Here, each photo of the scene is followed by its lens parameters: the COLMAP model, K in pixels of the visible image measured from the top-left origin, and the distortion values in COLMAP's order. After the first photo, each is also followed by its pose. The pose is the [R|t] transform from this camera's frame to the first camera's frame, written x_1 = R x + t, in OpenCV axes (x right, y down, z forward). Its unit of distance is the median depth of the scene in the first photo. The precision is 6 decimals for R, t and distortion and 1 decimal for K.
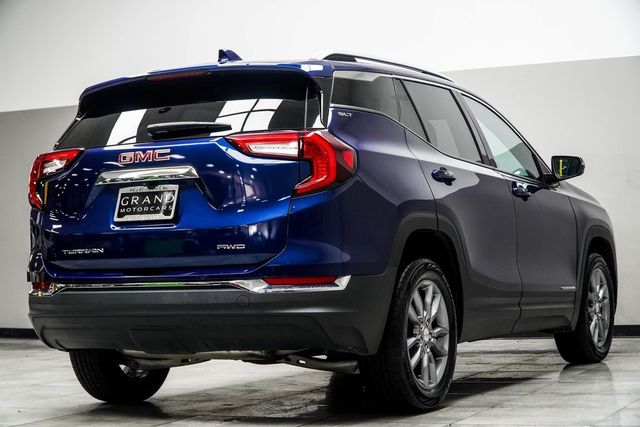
lens RADIAL K [[1171.8, 0, 320.0], [0, 1171.8, 213.5], [0, 0, 1]] dist [0.025220, 0.031092]
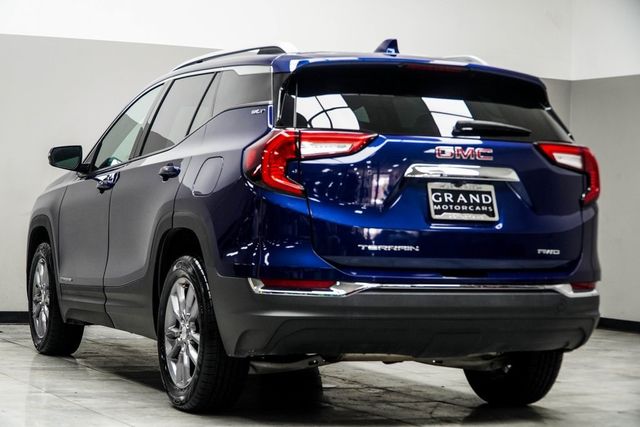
lens RADIAL K [[1402.6, 0, 320.0], [0, 1402.6, 213.5], [0, 0, 1]] dist [-0.051016, -0.012627]
pose [[0.618659, 0.059410, 0.783411, -1.116819], [-0.065596, 0.997561, -0.023849, 0.035727], [-0.782917, -0.036634, 0.621047, 0.378197]]
